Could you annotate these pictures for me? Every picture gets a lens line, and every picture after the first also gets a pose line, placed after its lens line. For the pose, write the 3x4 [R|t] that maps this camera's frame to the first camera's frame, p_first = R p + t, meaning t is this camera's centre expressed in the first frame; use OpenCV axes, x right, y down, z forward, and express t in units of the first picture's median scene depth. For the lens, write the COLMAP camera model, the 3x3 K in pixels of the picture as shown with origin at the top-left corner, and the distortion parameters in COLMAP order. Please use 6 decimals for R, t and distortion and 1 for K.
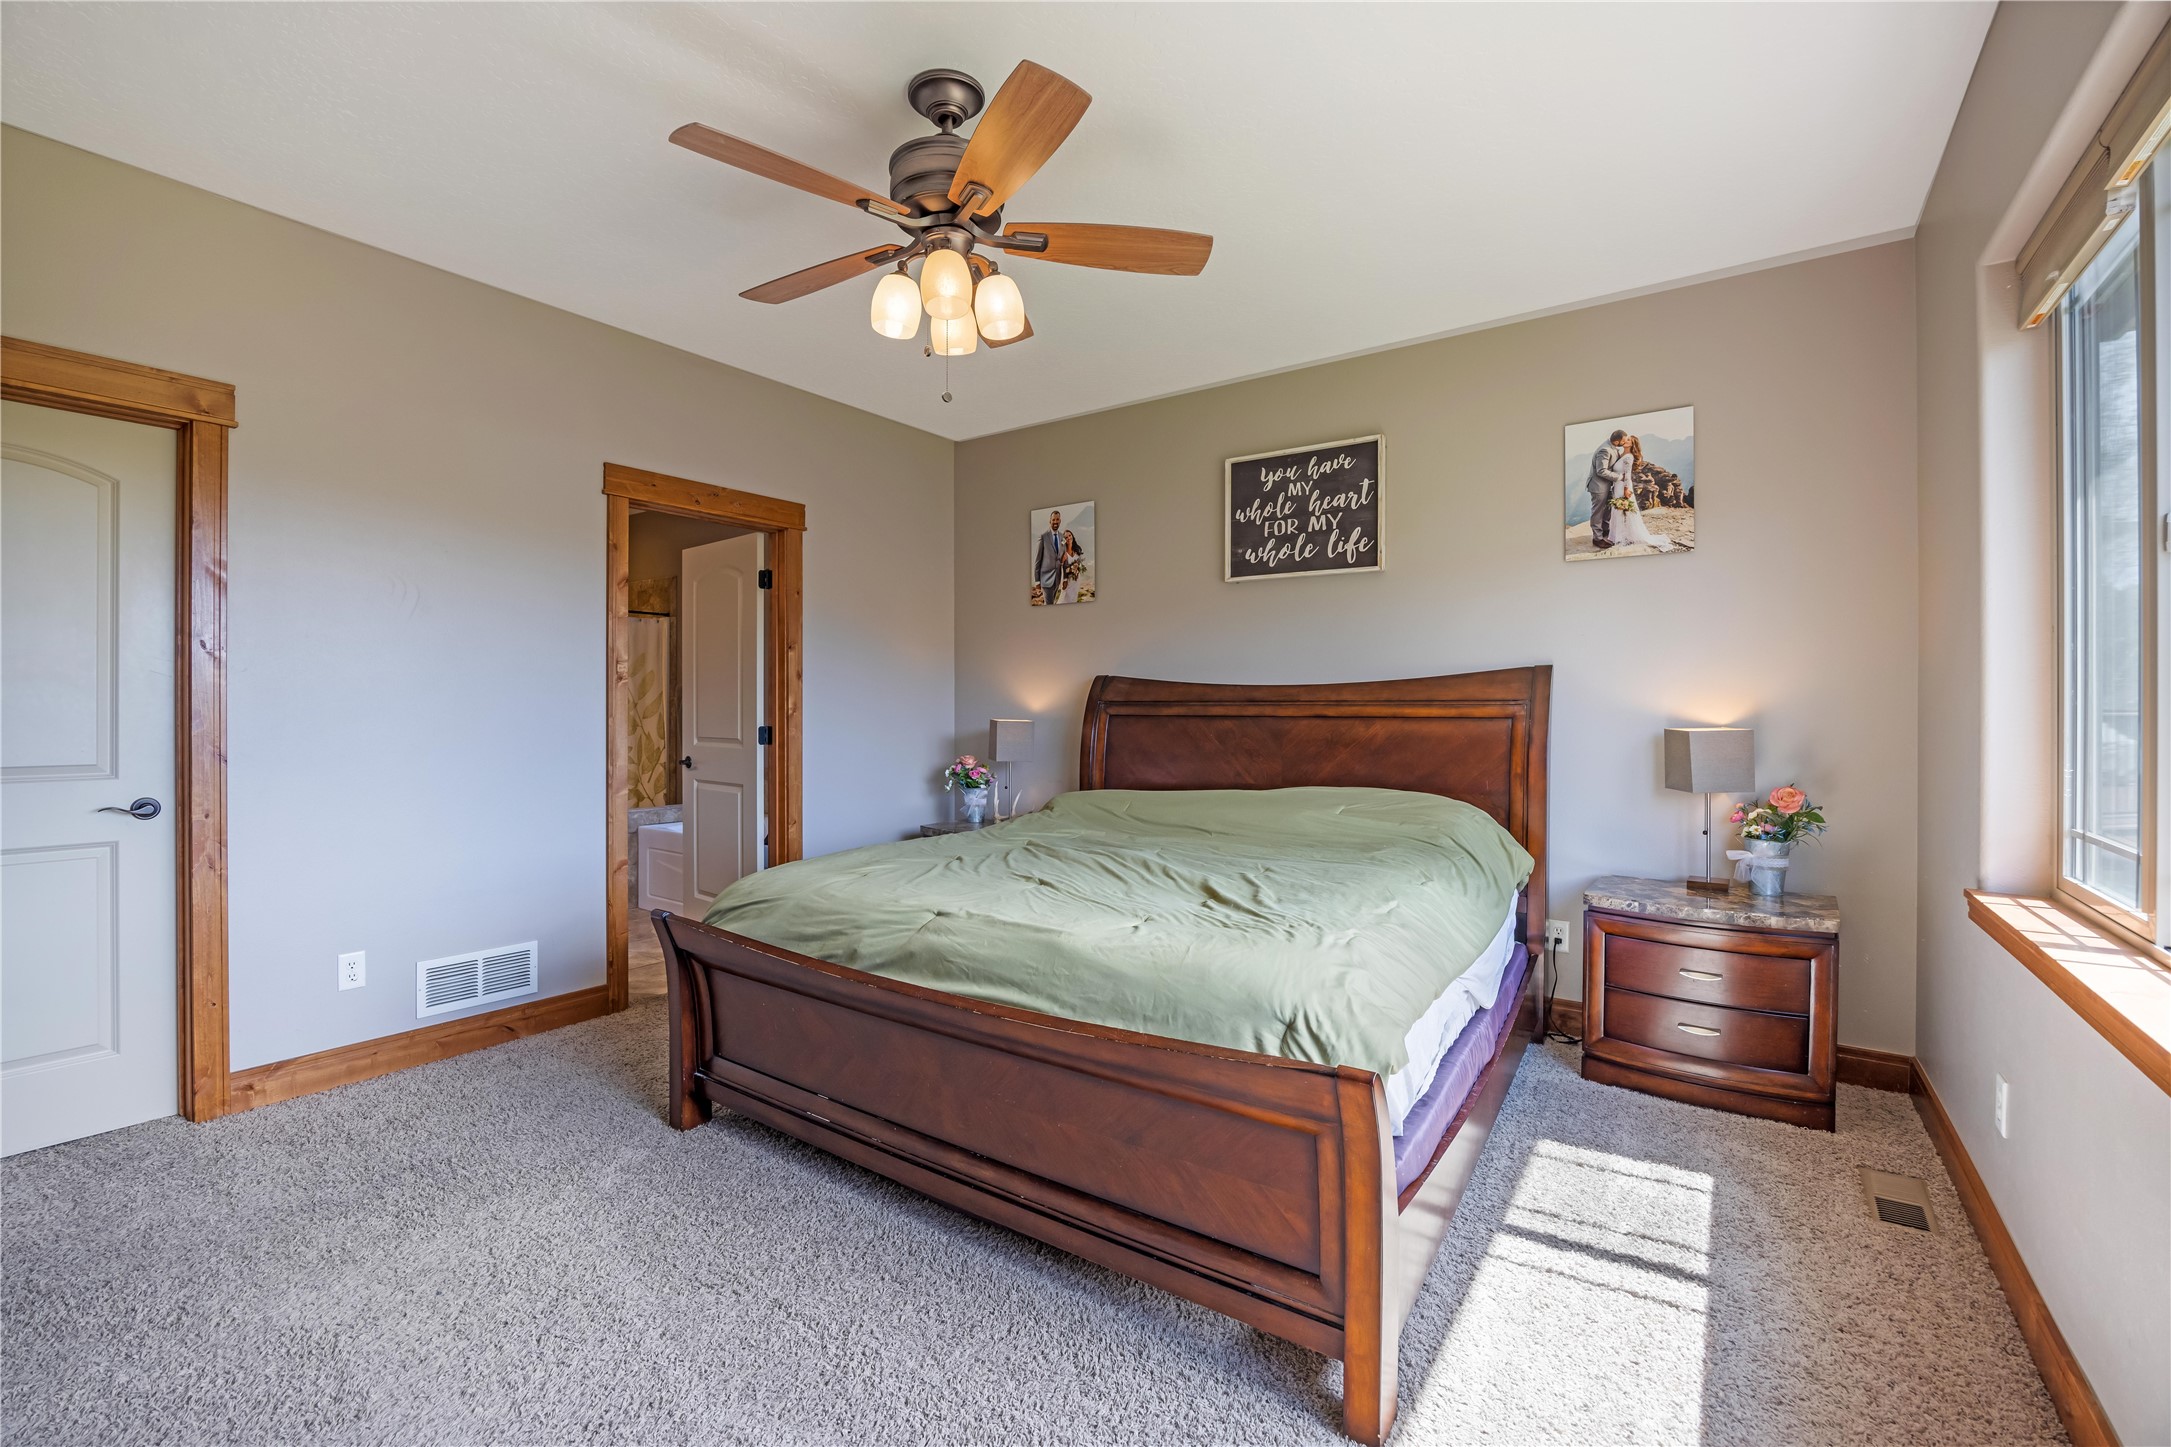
lens RADIAL K [[943.9, 0, 1080.4], [0, 943.9, 718.4], [0, 0, 1]] dist [-0.016848, -0.000001]
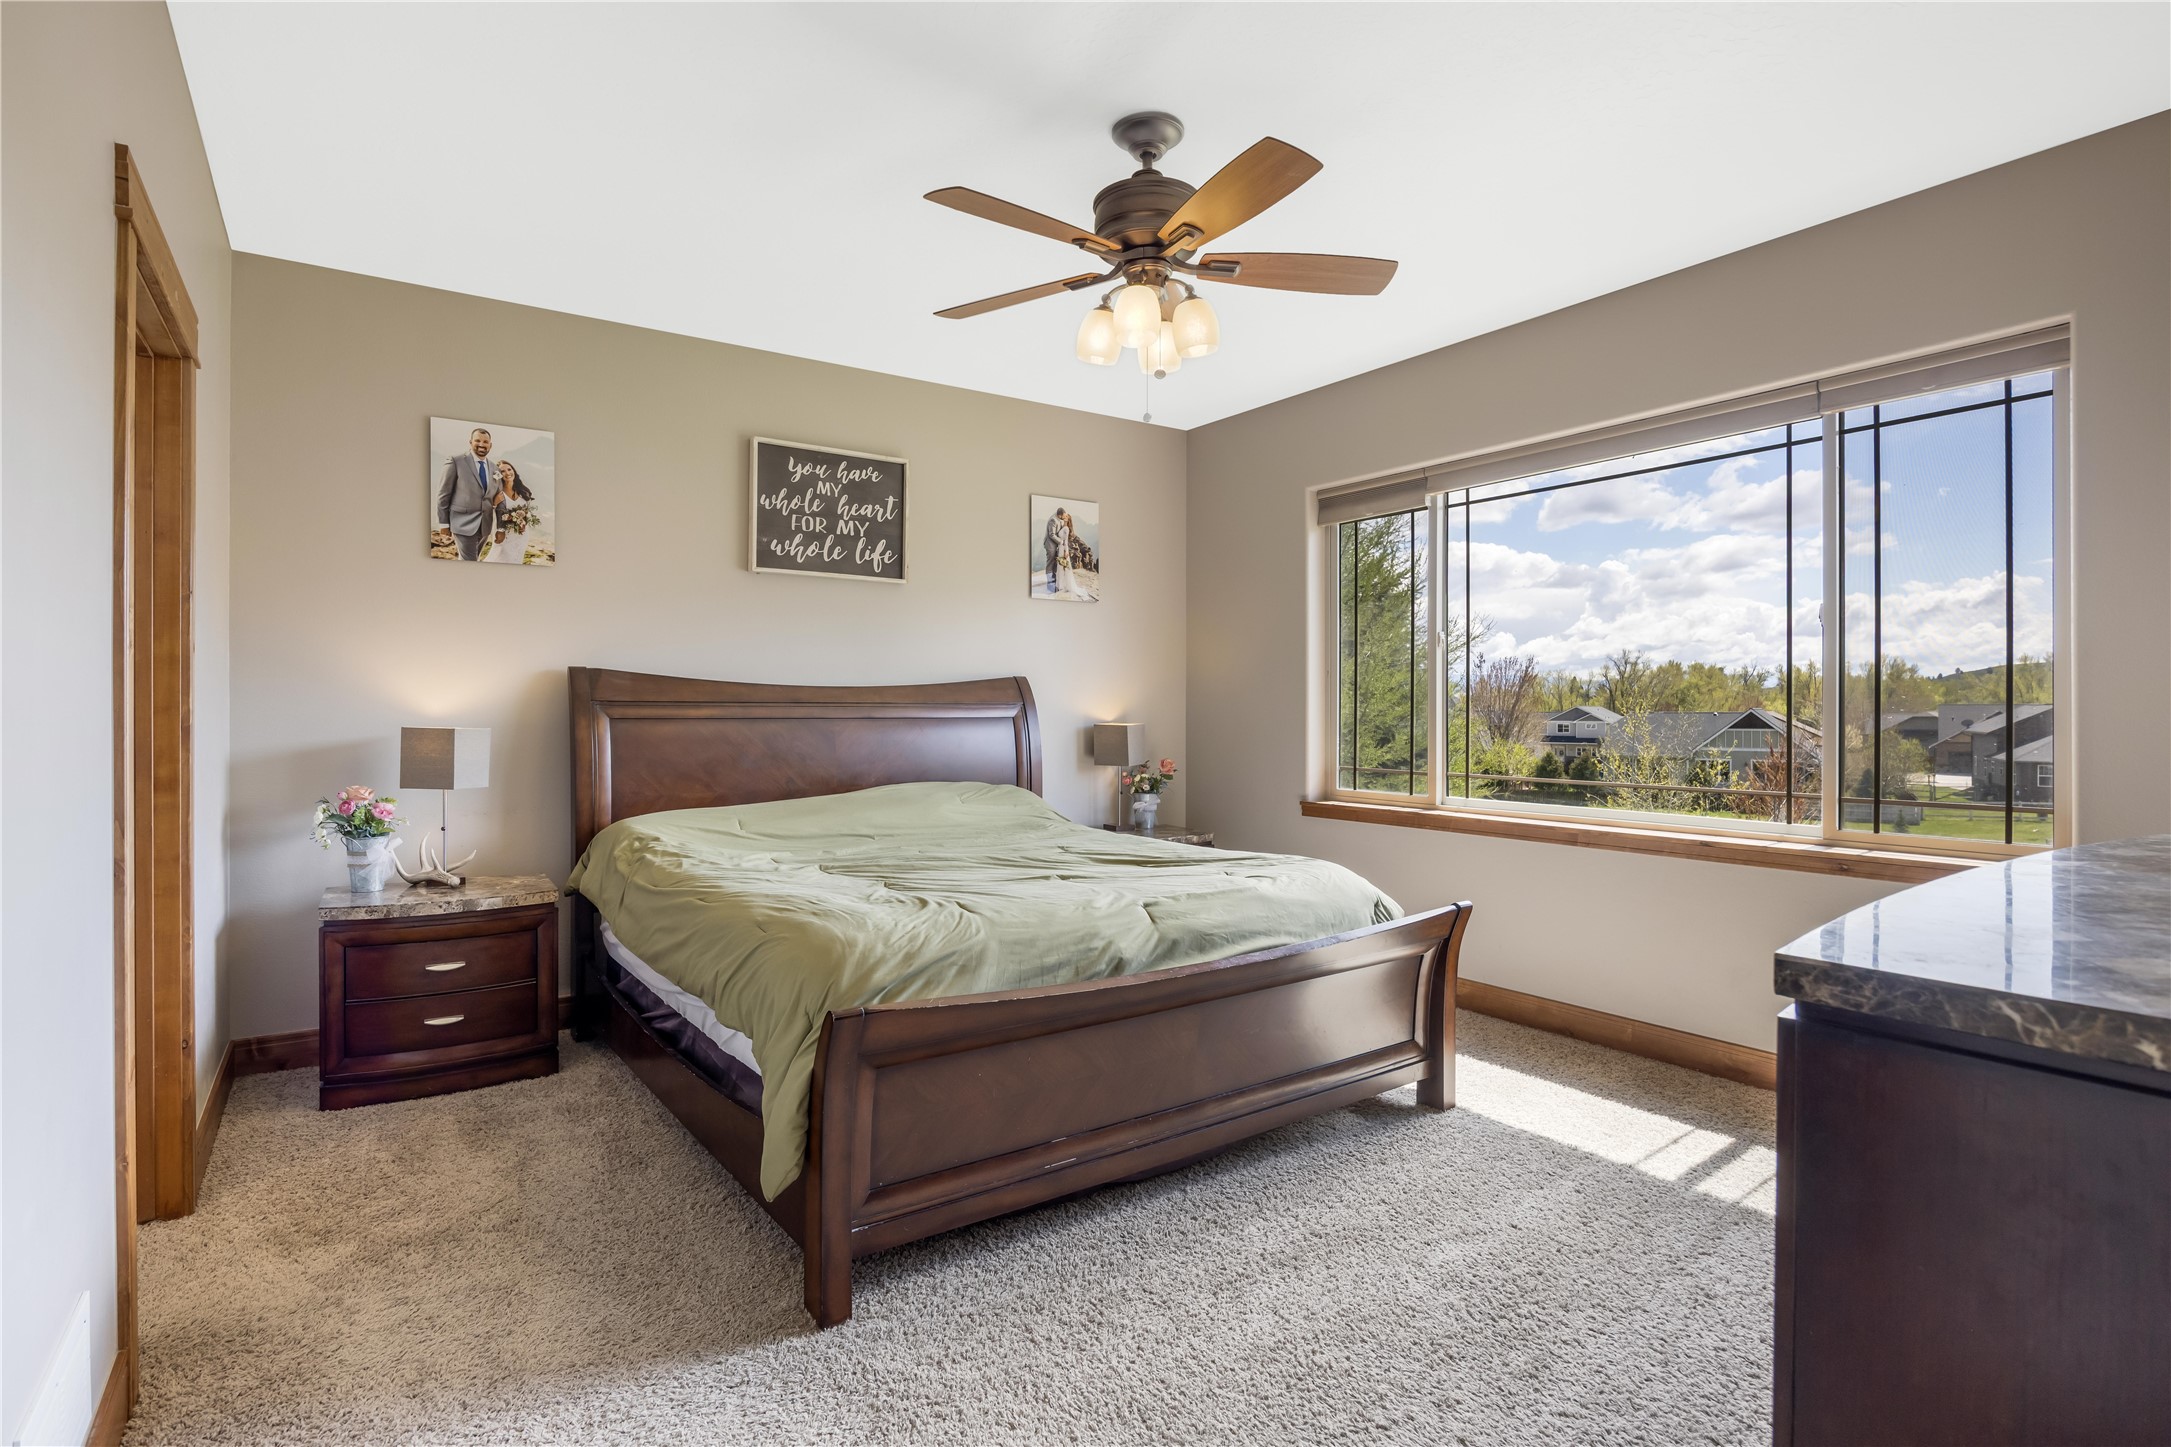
lens RADIAL K [[1044.4, 0, 1081.8], [0, 1044.4, 718.6], [0, 0, 1]] dist [-0.017925, 0.000020]
pose [[0.338693, -0.007919, 0.940864, -0.715655], [0.009972, 0.999939, 0.004826, -0.004164], [-0.940844, 0.007747, 0.338751, 0.378867]]
